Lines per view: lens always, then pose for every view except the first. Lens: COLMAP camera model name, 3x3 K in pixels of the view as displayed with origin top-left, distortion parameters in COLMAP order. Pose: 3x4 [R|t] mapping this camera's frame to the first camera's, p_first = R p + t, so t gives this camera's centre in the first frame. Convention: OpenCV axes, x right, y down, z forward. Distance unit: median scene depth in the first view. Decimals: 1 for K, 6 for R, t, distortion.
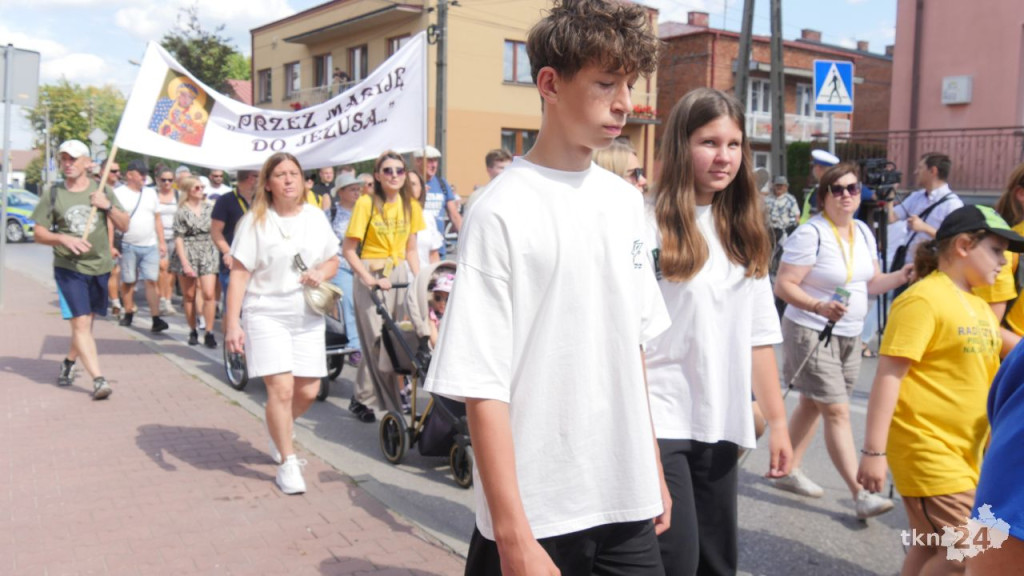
lens RADIAL K [[911.3, 0, 509.4], [0, 911.3, 292.1], [0, 0, 1]] dist [-0.042316, 0.021098]
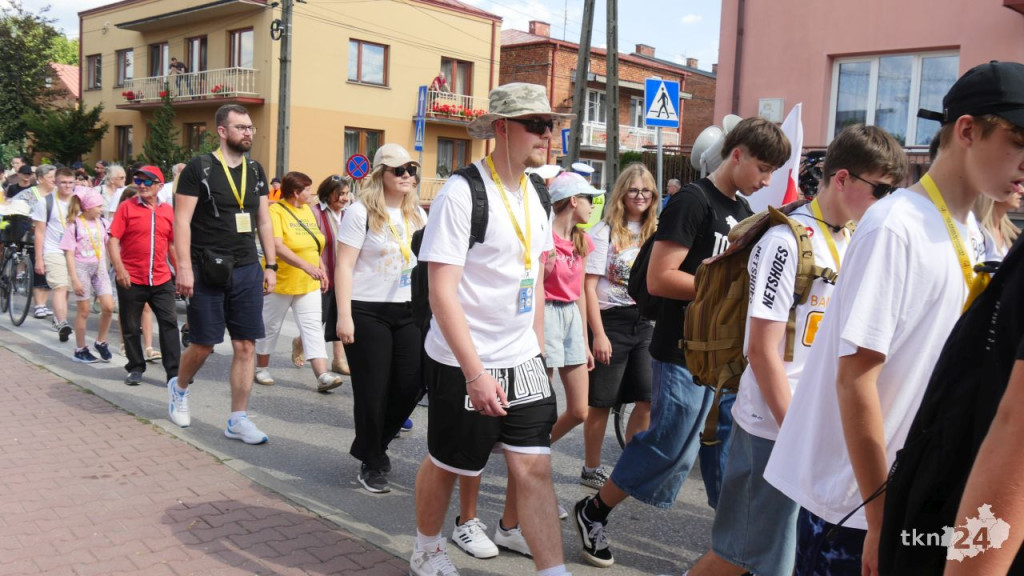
lens RADIAL K [[911.3, 0, 508.4], [0, 911.3, 295.7], [0, 0, 1]] dist [-0.042316, 0.021098]
pose [[0.984632, 0.011865, 0.174241, -0.003811], [-0.012259, 0.999924, 0.001182, 0.001735], [-0.174213, -0.003300, 0.984702, -0.015153]]
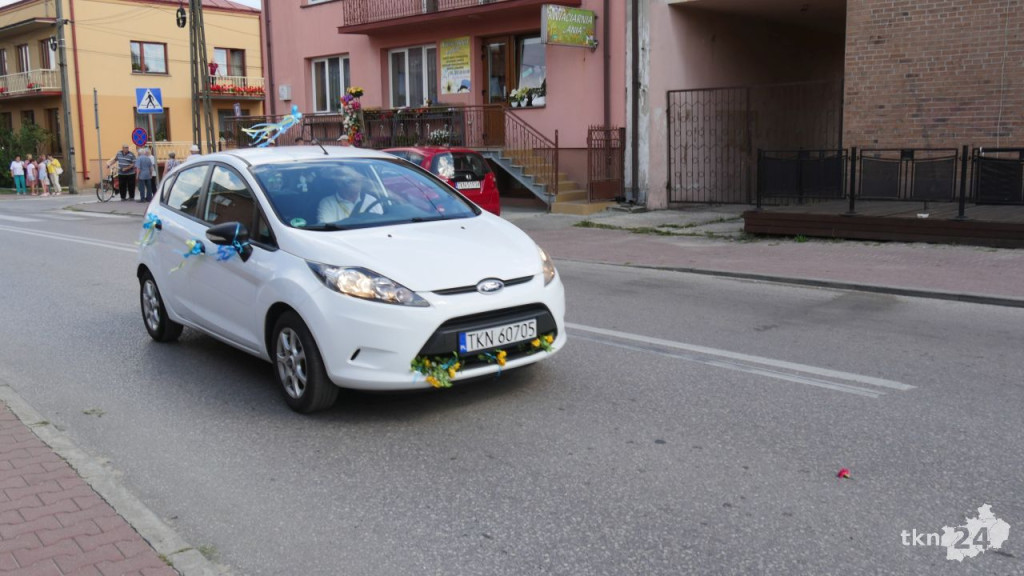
lens RADIAL K [[911.3, 0, 514.3], [0, 911.3, 290.2], [0, 0, 1]] dist [-0.042316, 0.021098]
pose [[0.981529, -0.053175, 0.183776, 0.284983], [0.044987, 0.997812, 0.048440, 0.050381], [-0.185950, -0.039278, 0.981774, -0.429426]]
